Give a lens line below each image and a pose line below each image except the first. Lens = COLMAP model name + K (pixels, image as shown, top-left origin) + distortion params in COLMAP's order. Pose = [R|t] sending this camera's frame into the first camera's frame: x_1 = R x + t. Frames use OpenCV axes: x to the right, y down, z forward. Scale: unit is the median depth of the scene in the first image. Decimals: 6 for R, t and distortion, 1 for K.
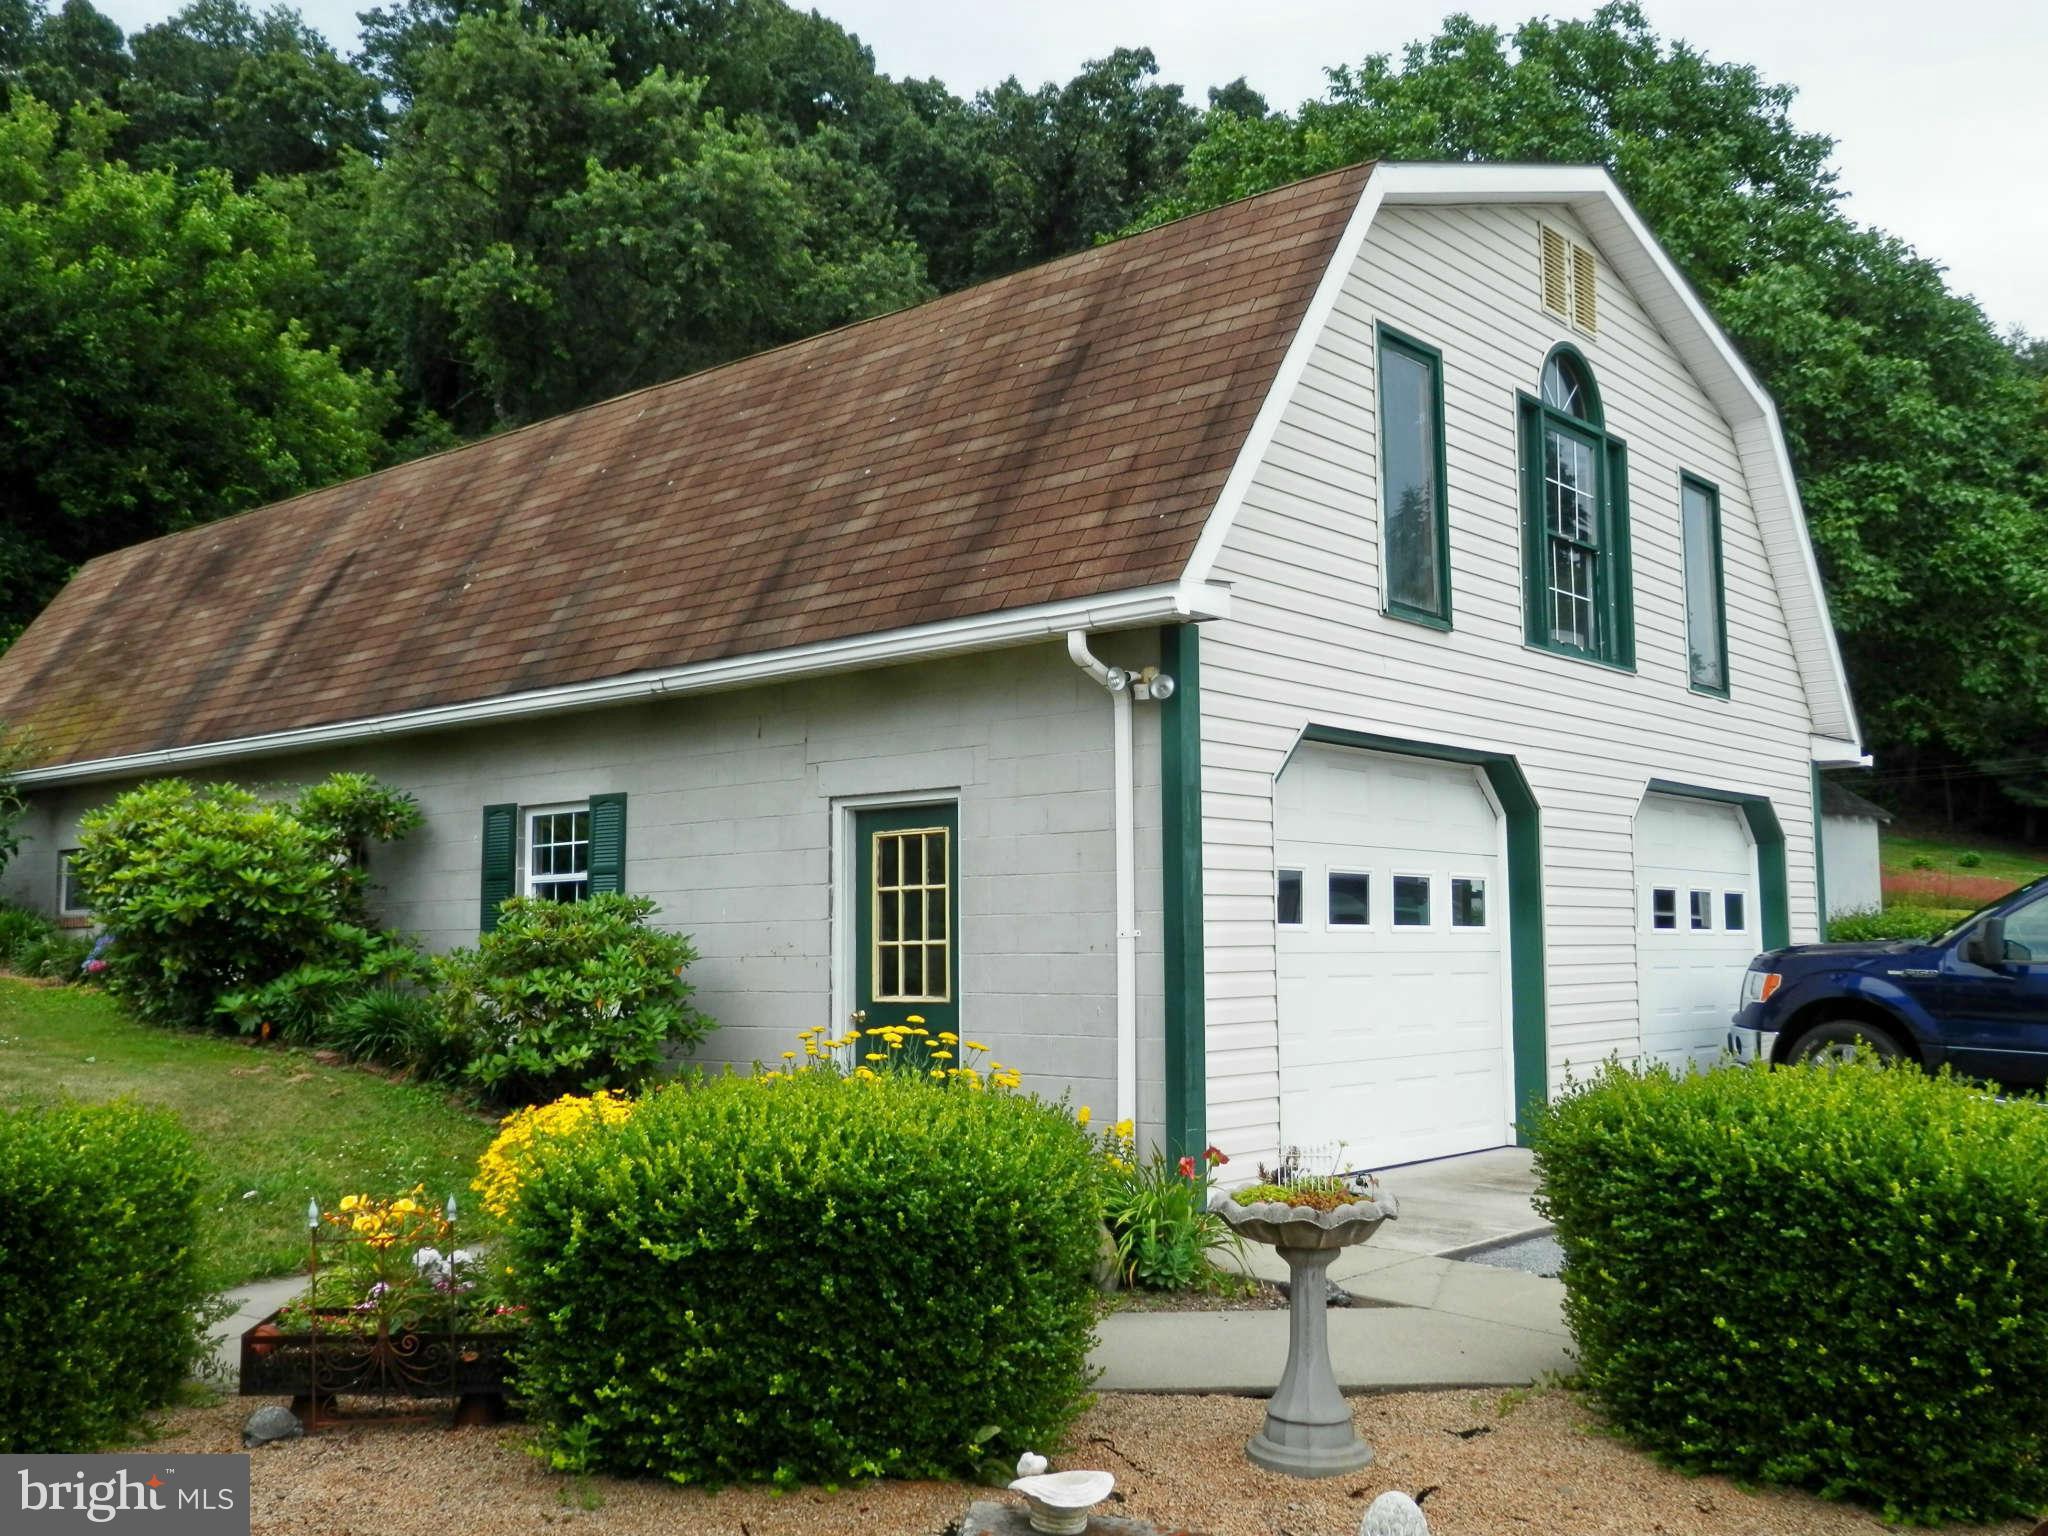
lens RADIAL K [[1527.2, 0, 1024.0], [0, 1527.2, 768.0], [0, 0, 1]] dist [0.006718, -0.000506]
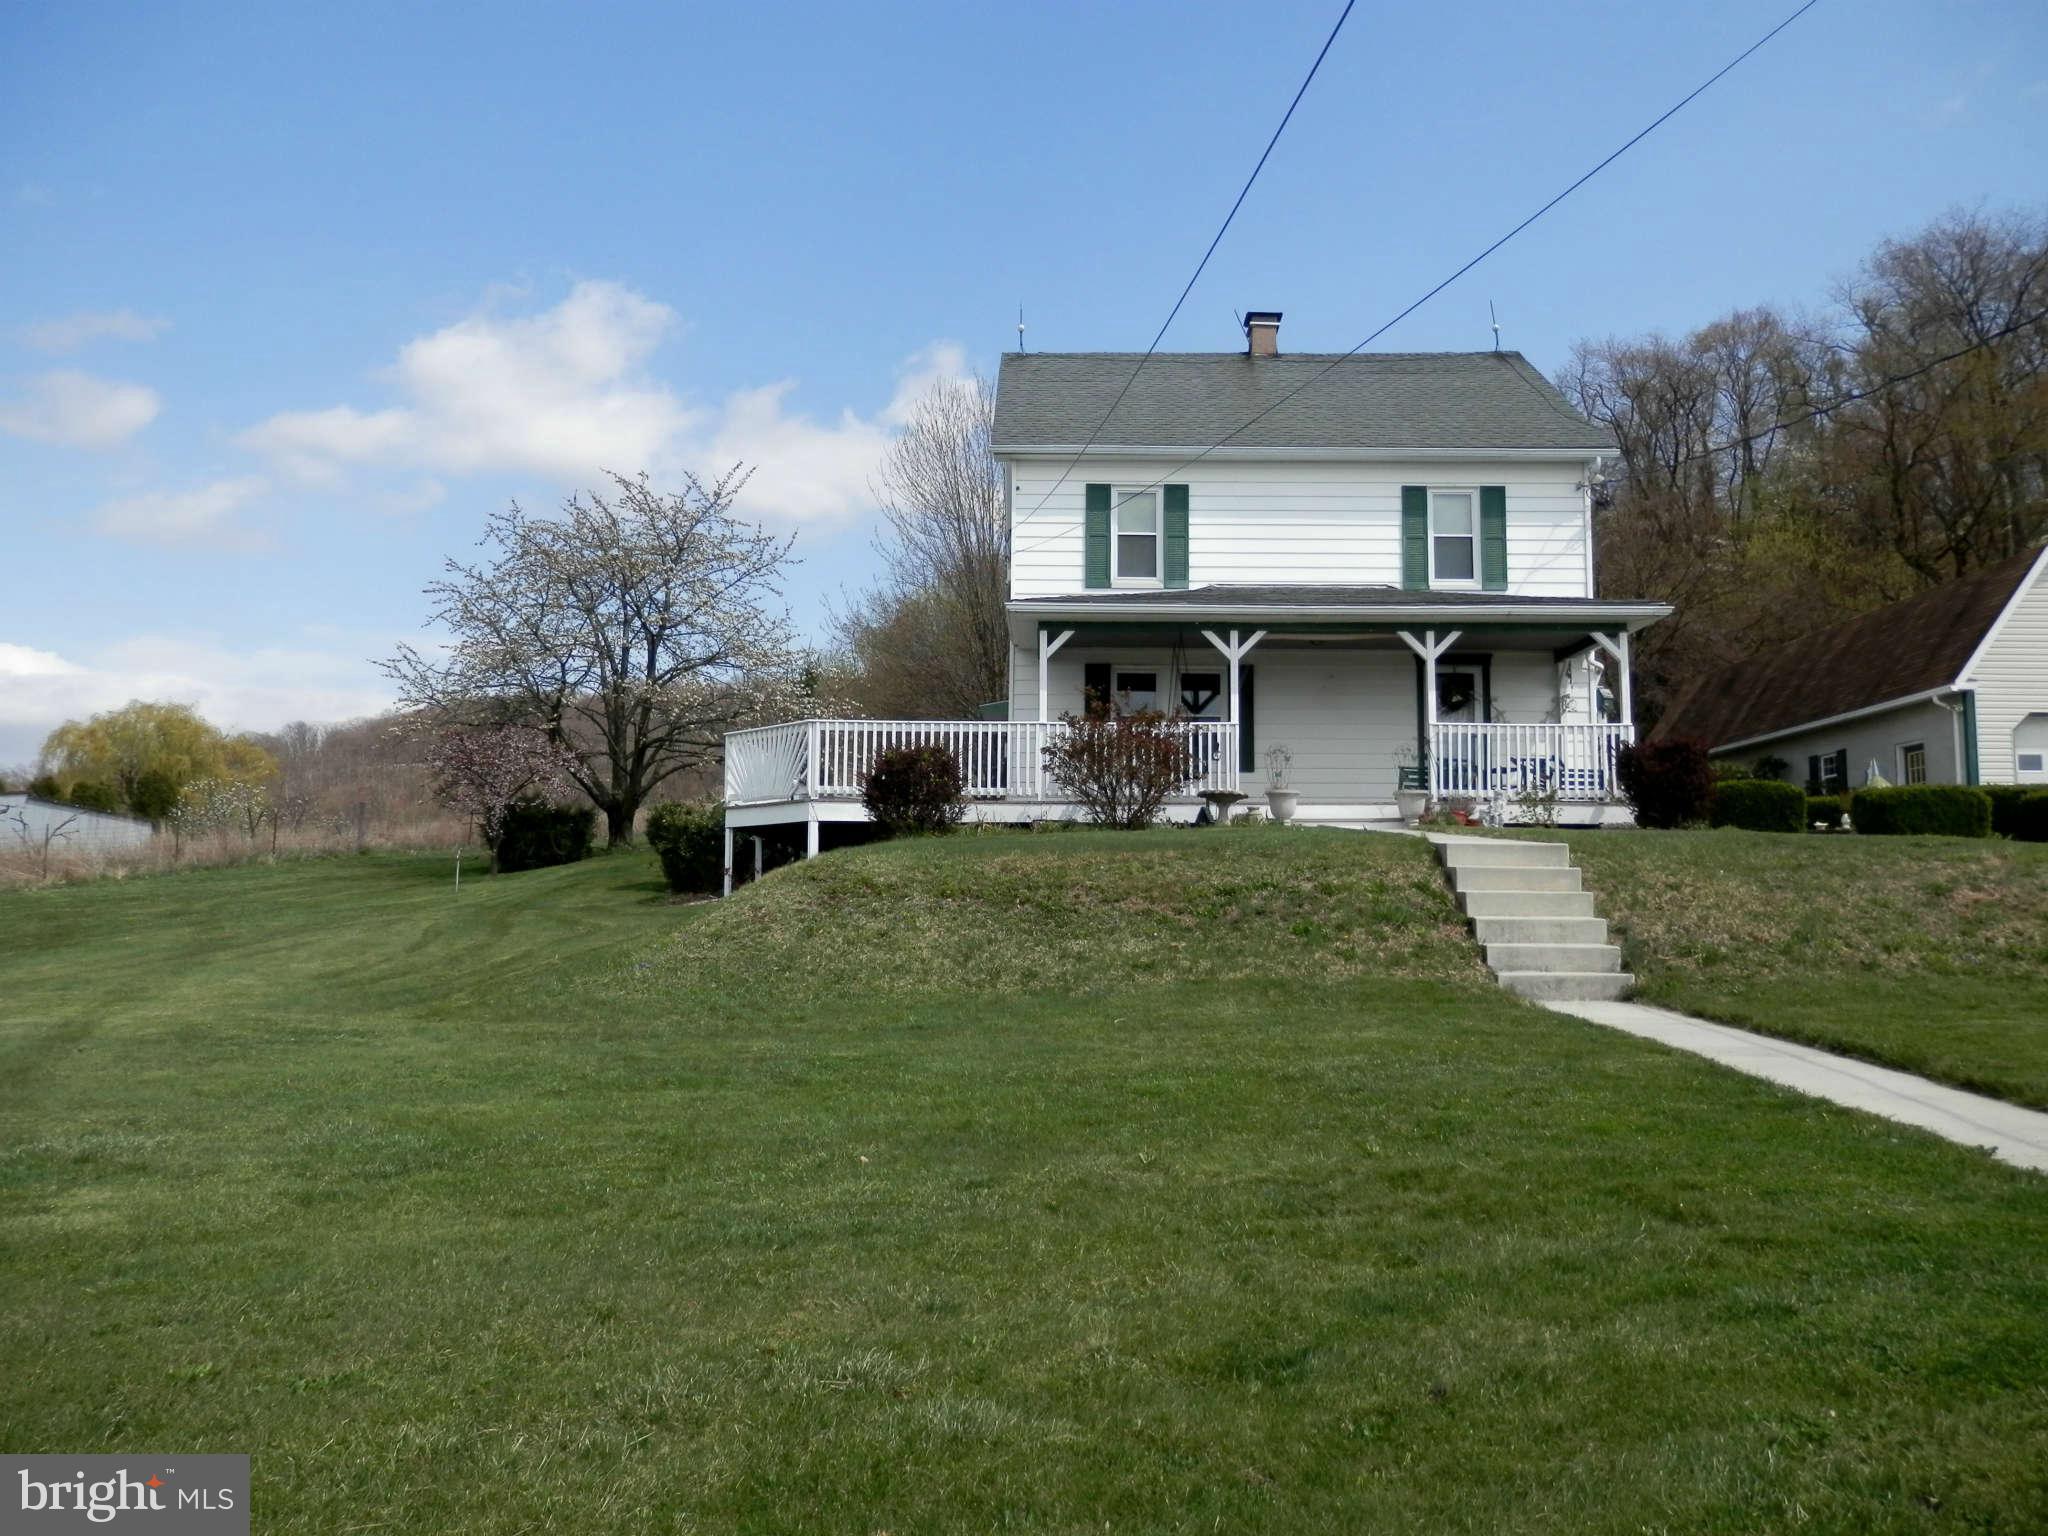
lens RADIAL K [[1391.5, 0, 1024.0], [0, 1391.5, 768.0], [0, 0, 1]] dist [-0.006221, -0.003257]
pose [[0.554842, -0.062524, -0.829603, 1.471823], [0.054946, 0.997749, -0.038448, 0.089320], [0.830139, -0.024251, 0.557028, -2.568270]]
